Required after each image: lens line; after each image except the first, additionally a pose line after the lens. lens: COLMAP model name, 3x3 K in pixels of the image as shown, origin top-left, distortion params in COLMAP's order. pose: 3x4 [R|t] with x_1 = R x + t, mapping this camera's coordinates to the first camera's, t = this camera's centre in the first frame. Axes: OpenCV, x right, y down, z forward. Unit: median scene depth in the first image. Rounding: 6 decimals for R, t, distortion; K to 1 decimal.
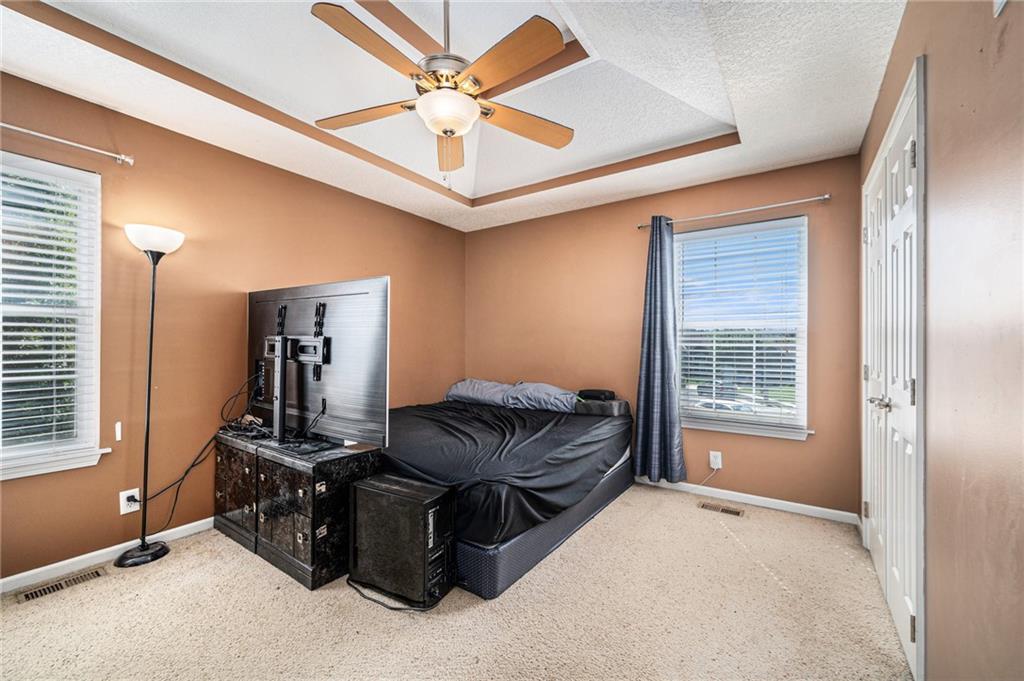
lens RADIAL K [[408.3, 0, 514.3], [0, 408.3, 339.9], [0, 0, 1]] dist [0.012825, -0.001862]
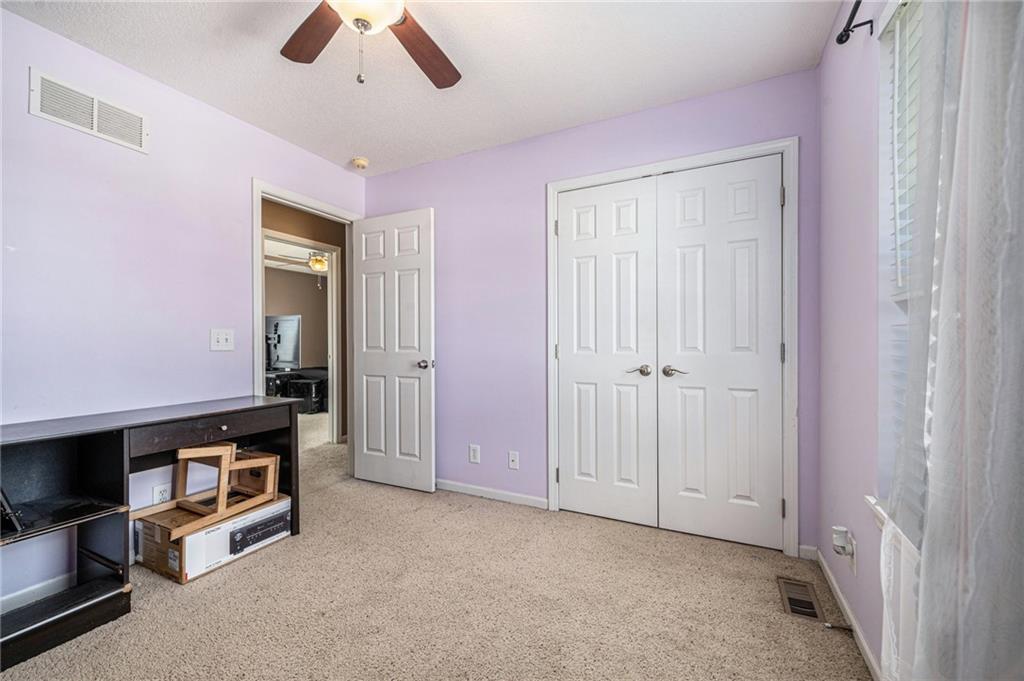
lens RADIAL K [[408.3, 0, 509.4], [0, 408.3, 342.8], [0, 0, 1]] dist [0.012825, -0.001862]
pose [[0.990907, -0.009911, 0.134183, 0.805511], [0.008148, 0.999873, 0.013681, 0.027114], [-0.134302, -0.012463, 0.990862, -2.184099]]
